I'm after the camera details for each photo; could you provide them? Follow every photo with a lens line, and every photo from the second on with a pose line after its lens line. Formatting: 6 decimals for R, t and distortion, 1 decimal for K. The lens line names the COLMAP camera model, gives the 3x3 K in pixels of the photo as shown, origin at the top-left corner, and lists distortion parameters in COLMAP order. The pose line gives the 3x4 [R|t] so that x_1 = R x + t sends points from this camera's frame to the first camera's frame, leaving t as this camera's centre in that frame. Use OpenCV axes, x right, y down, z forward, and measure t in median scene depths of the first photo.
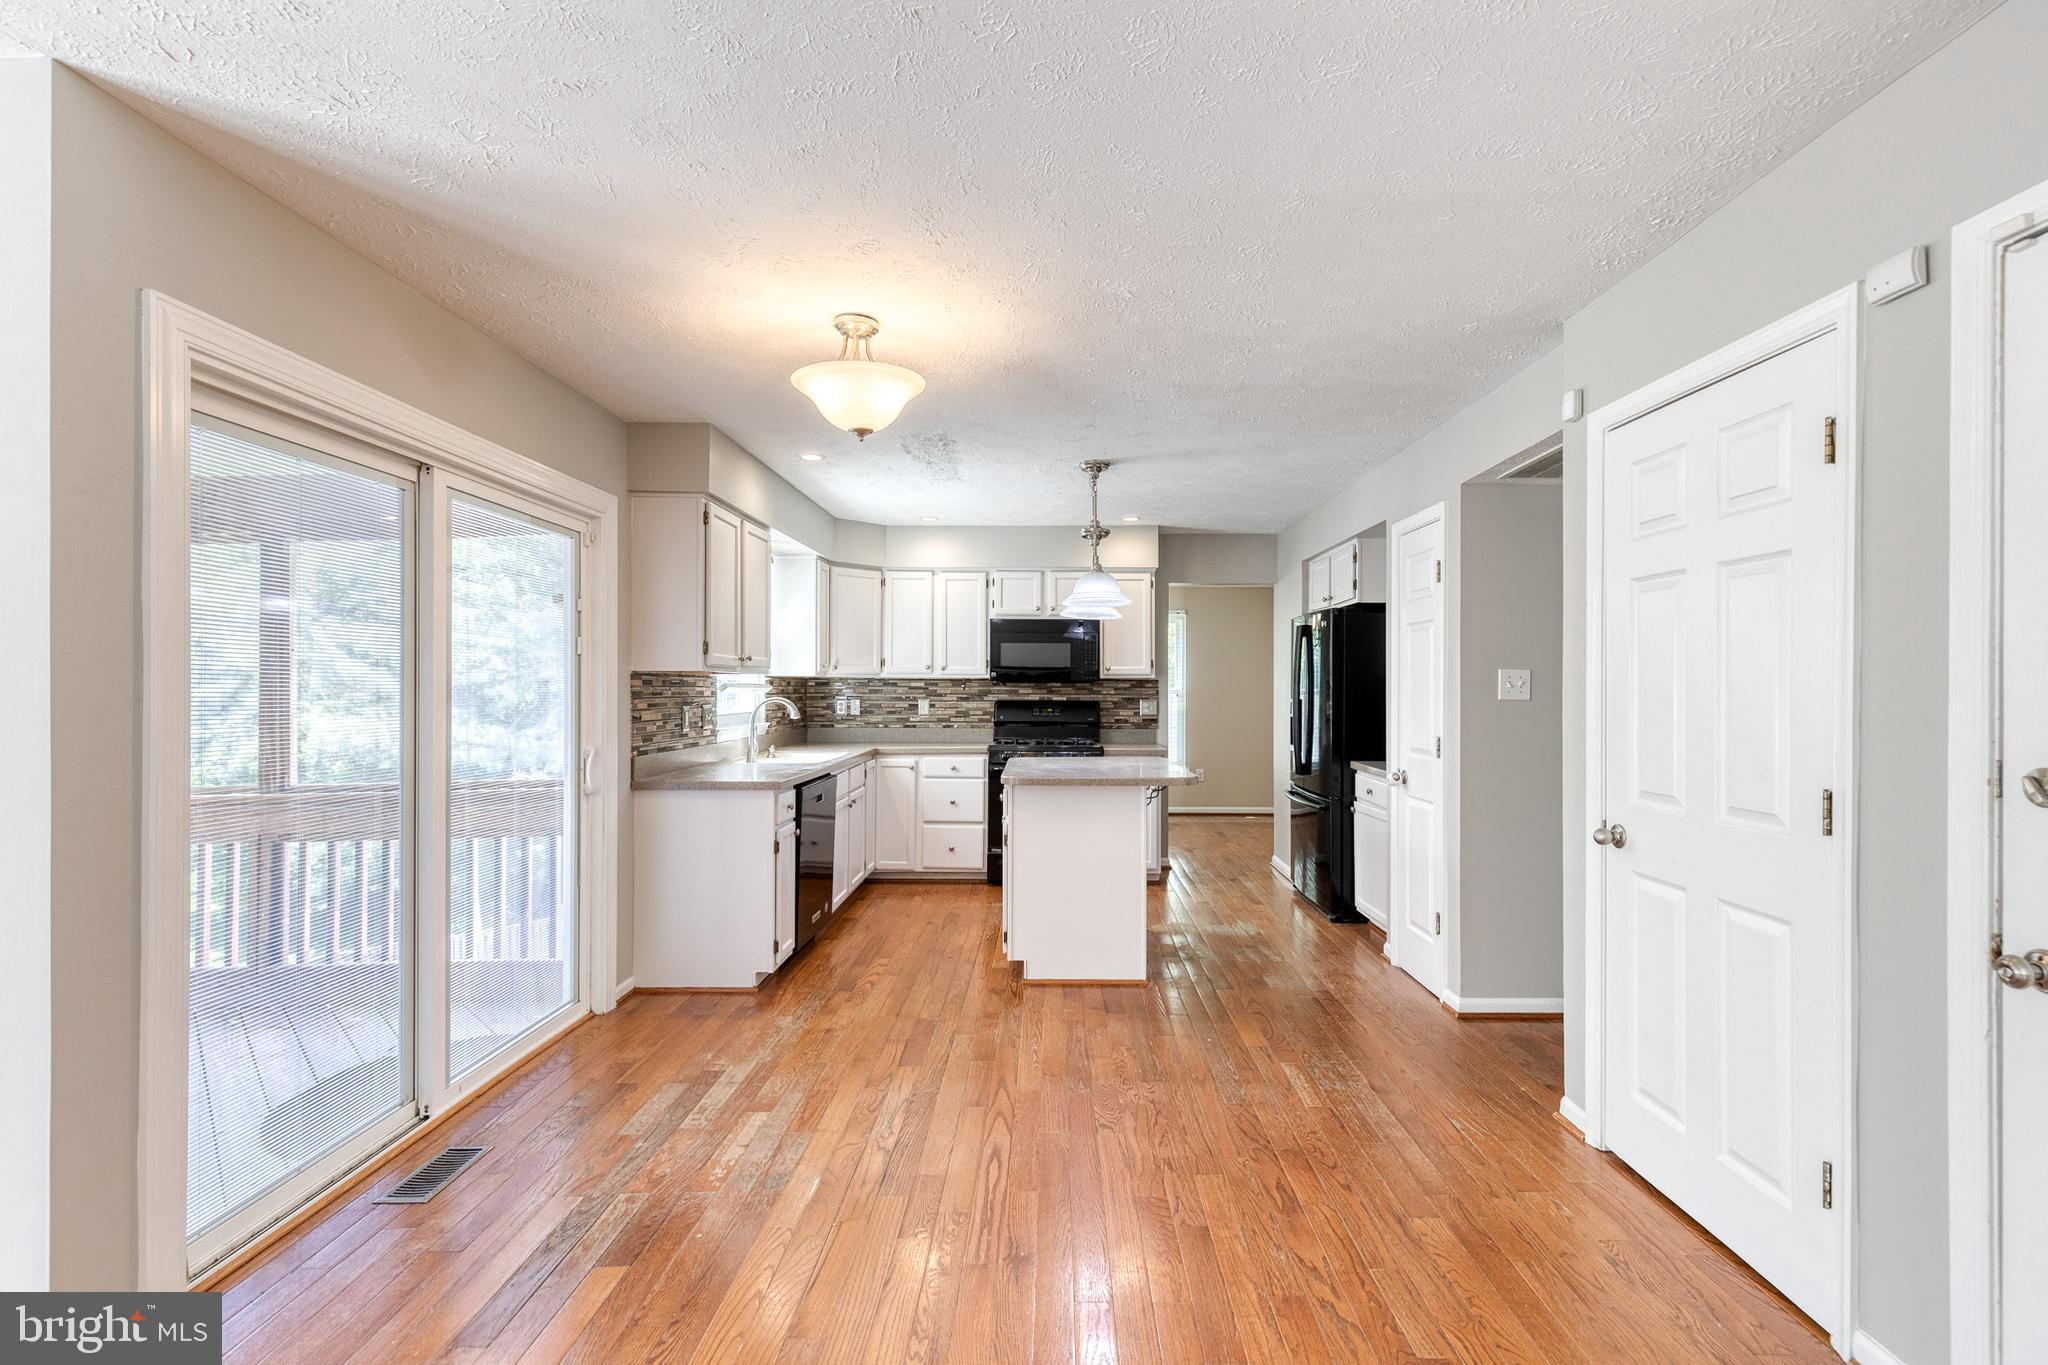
lens RADIAL K [[920.1, 0, 1047.9], [0, 920.1, 686.1], [0, 0, 1]] dist [0.004295, -0.001884]
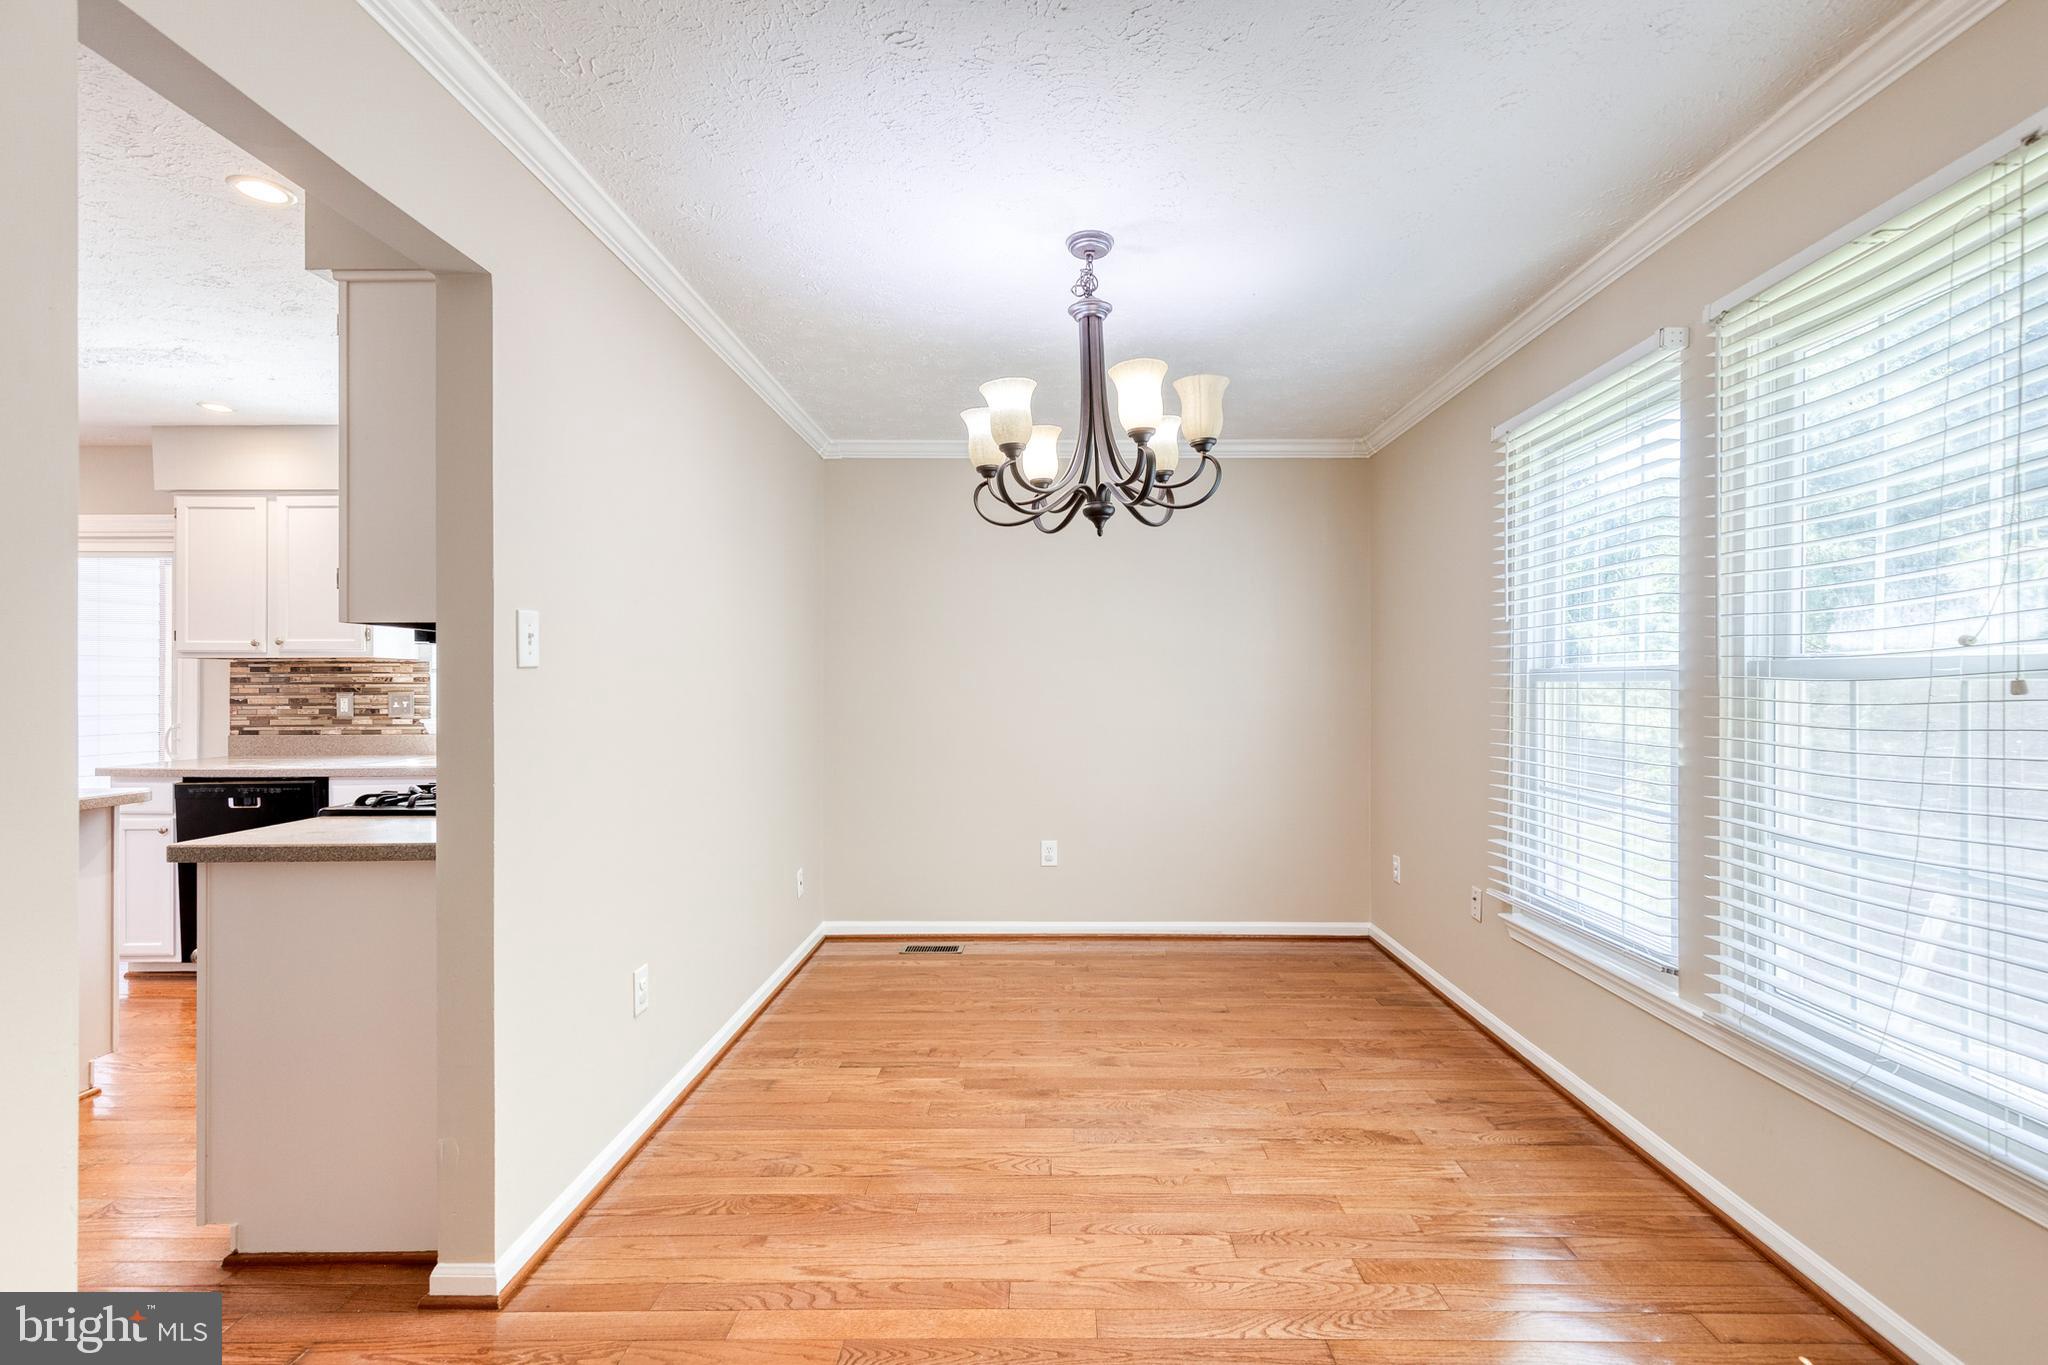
lens RADIAL K [[920.1, 0, 1048.7], [0, 920.1, 680.7], [0, 0, 1]] dist [0.004295, -0.001884]
pose [[0.010187, -0.004168, -0.999939, 0.612460], [0.004258, 0.999982, -0.004125, 0.016281], [0.999939, -0.004215, 0.010205, 1.746392]]
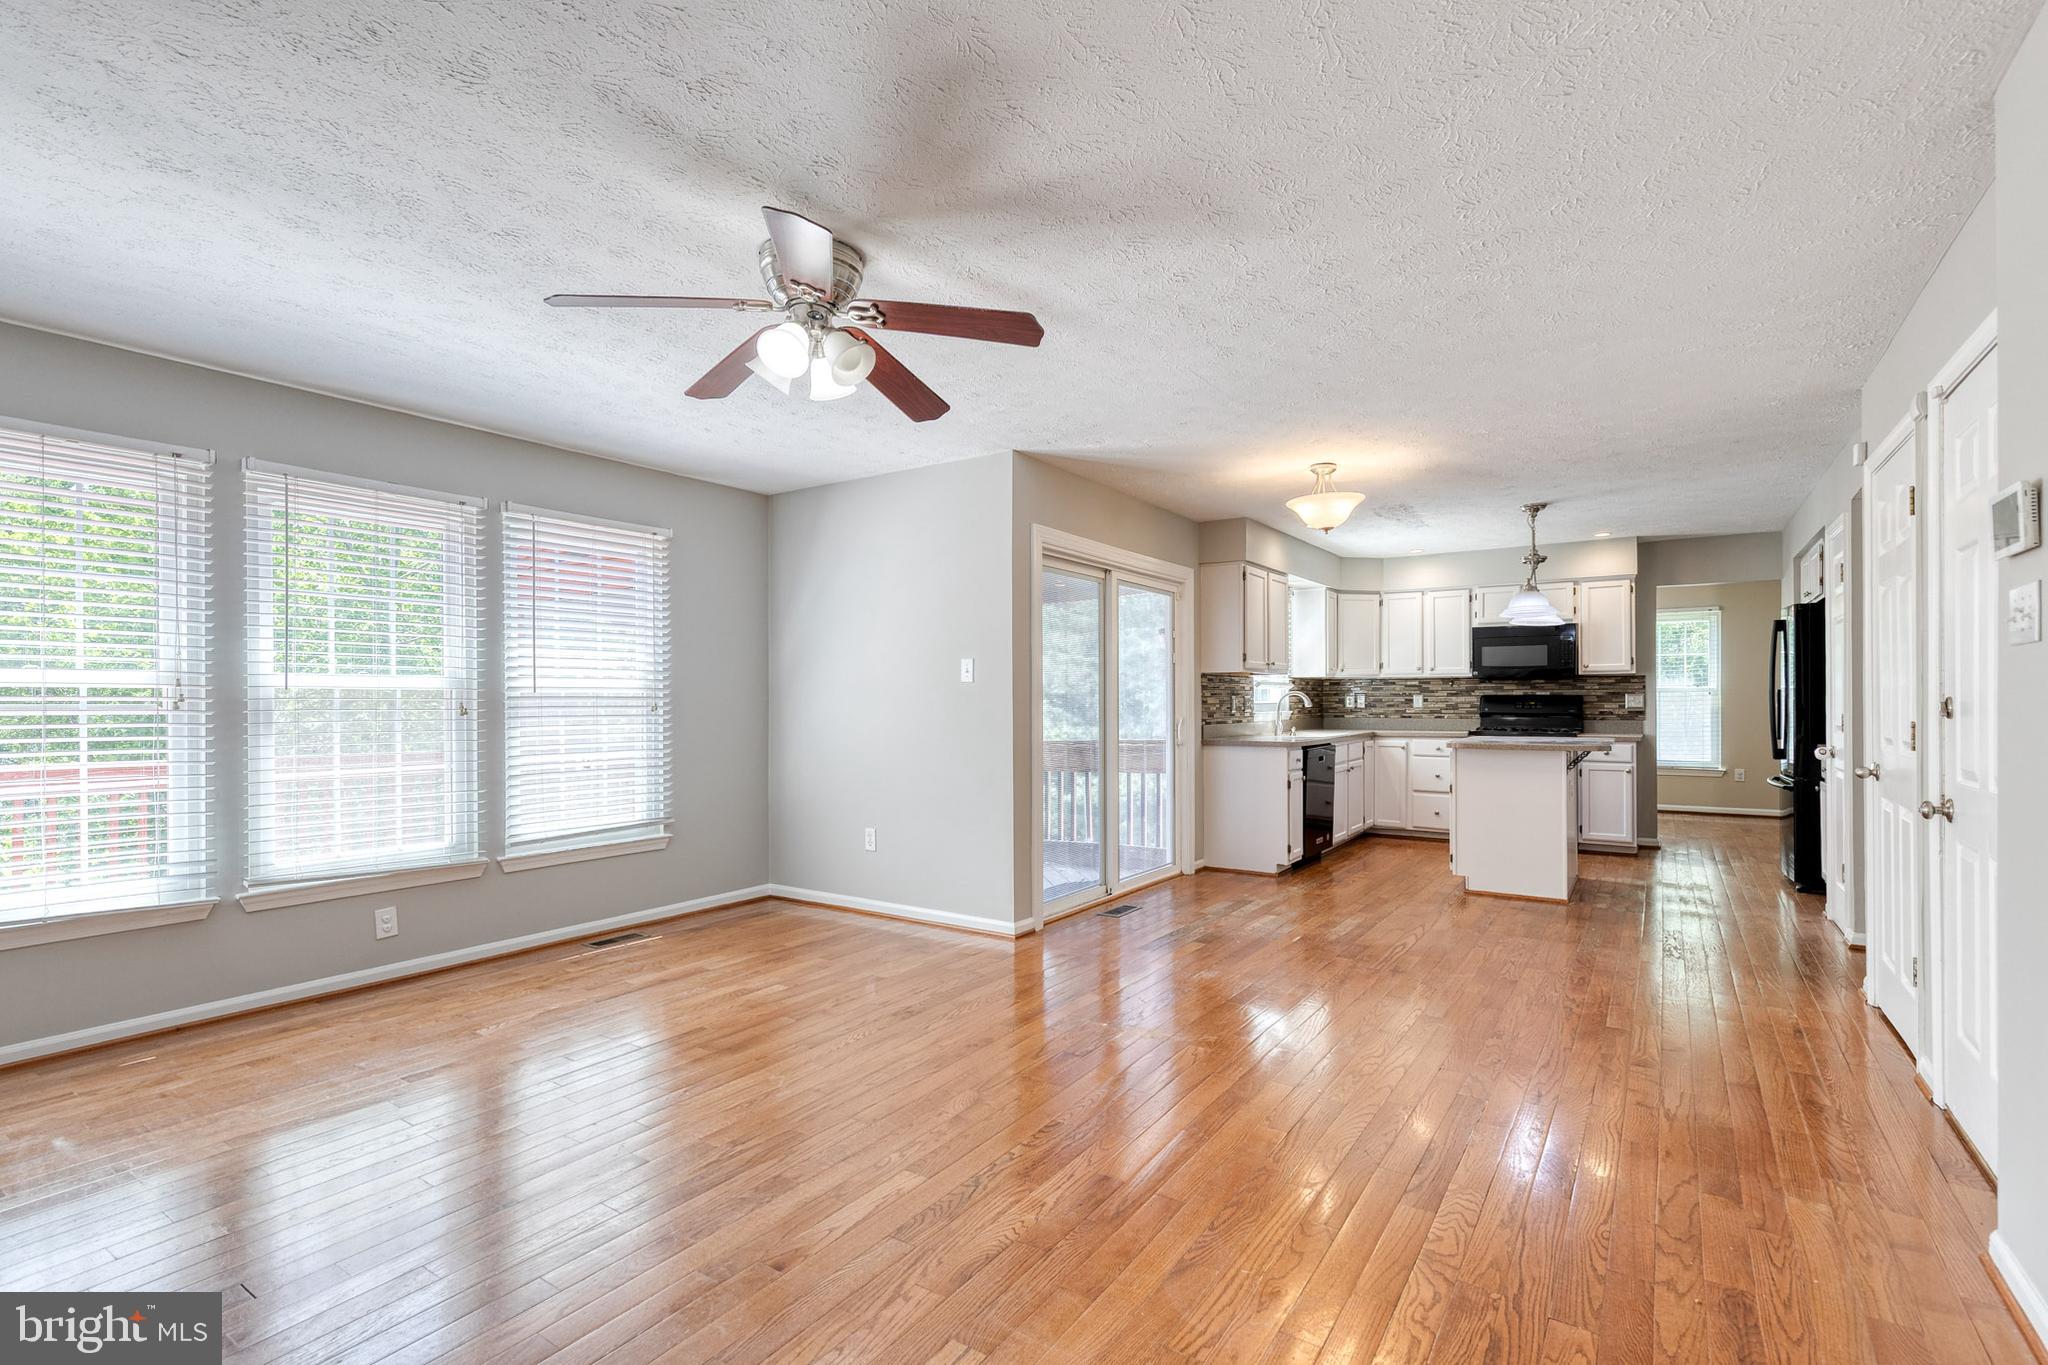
lens RADIAL K [[920.1, 0, 1038.7], [0, 920.1, 697.0], [0, 0, 1]] dist [0.004295, -0.001884]
pose [[0.830093, -0.007027, -0.557581, 0.193386], [0.006193, 0.999975, -0.003382, 0.026463], [0.557590, -0.000646, 0.830116, -0.458276]]
